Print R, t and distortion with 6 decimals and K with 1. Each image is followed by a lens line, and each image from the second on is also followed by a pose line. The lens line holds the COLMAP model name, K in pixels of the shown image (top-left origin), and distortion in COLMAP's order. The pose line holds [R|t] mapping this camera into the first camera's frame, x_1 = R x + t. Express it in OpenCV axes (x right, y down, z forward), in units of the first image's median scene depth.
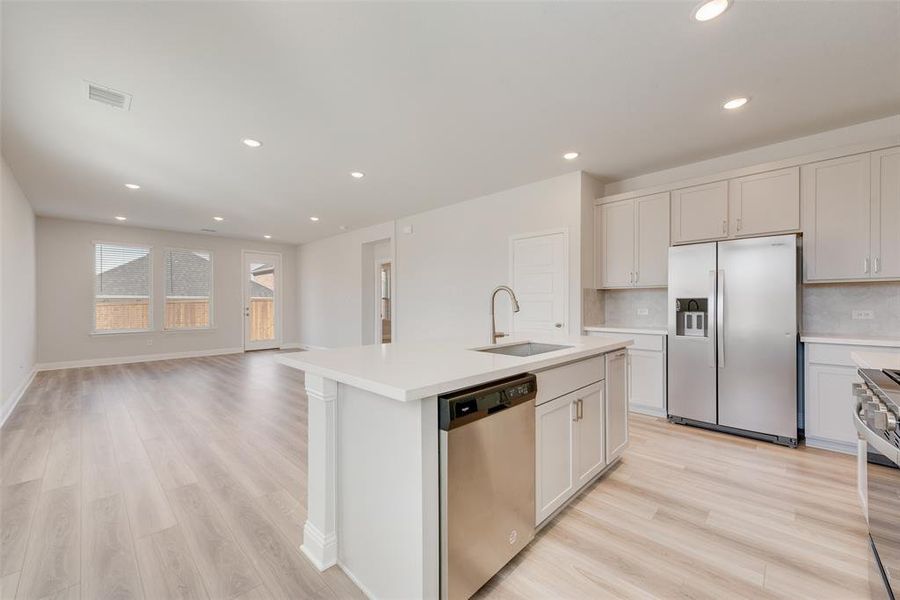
lens RADIAL K [[352.5, 0, 449.3], [0, 352.5, 303.2], [0, 0, 1]] dist [0.020081, -0.009833]
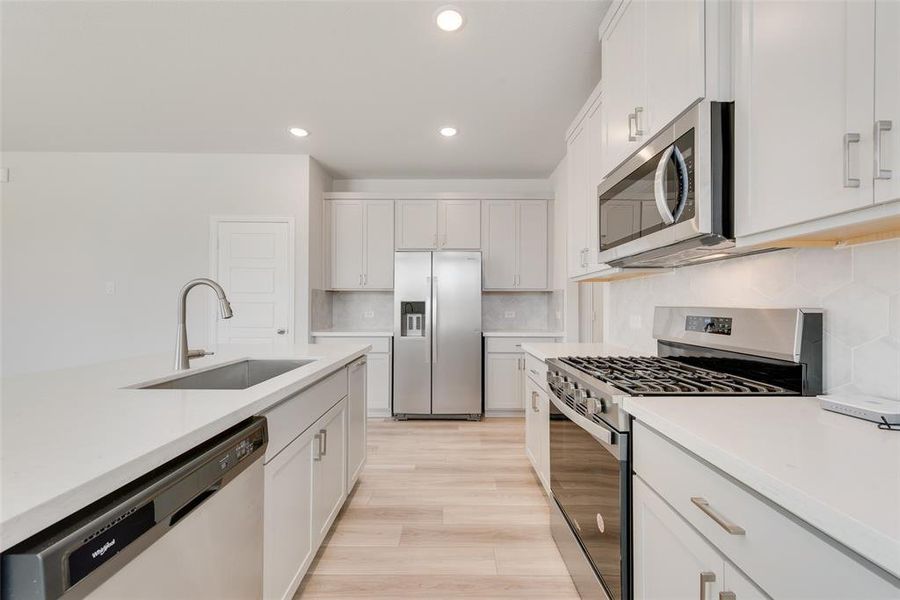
lens RADIAL K [[352.5, 0, 449.3], [0, 352.5, 303.2], [0, 0, 1]] dist [0.020081, -0.009833]
pose [[0.720717, 0.008371, 0.693179, 0.019736], [-0.003728, 0.999959, -0.008201, 0.000100], [-0.693220, 0.003326, 0.720719, 0.166586]]
